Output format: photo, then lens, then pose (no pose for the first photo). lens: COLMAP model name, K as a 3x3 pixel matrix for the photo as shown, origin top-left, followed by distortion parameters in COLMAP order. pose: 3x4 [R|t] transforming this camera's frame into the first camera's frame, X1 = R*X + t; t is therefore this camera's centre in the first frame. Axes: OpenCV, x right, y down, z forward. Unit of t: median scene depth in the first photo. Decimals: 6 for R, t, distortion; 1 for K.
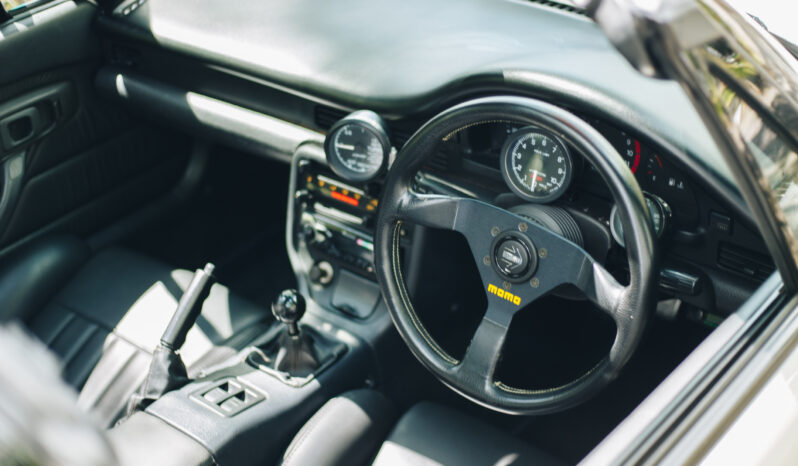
lens RADIAL K [[1199.1, 0, 382.2], [0, 1199.1, 232.4], [0, 0, 1]] dist [-0.117552, 0.012175]
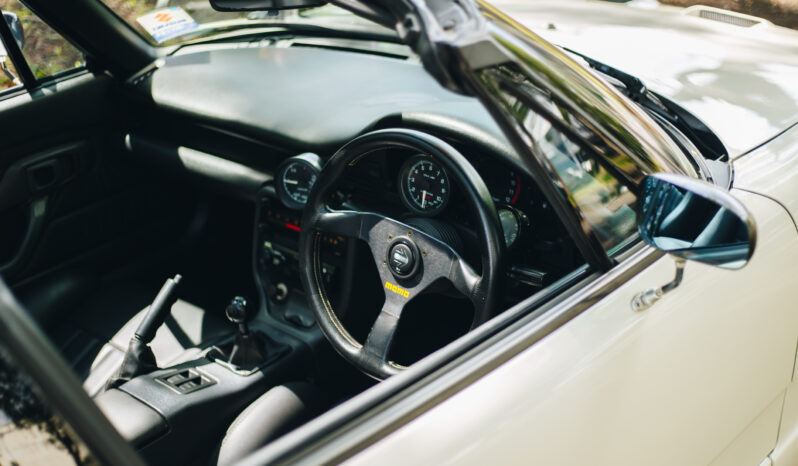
lens RADIAL K [[1199.1, 0, 382.2], [0, 1199.1, 232.4], [0, 0, 1]] dist [-0.117552, 0.012175]
pose [[0.997166, 0.011823, -0.074299, 0.159455], [-0.019481, 0.994470, -0.103202, 0.108613], [0.072668, 0.104357, 0.991882, -0.211372]]
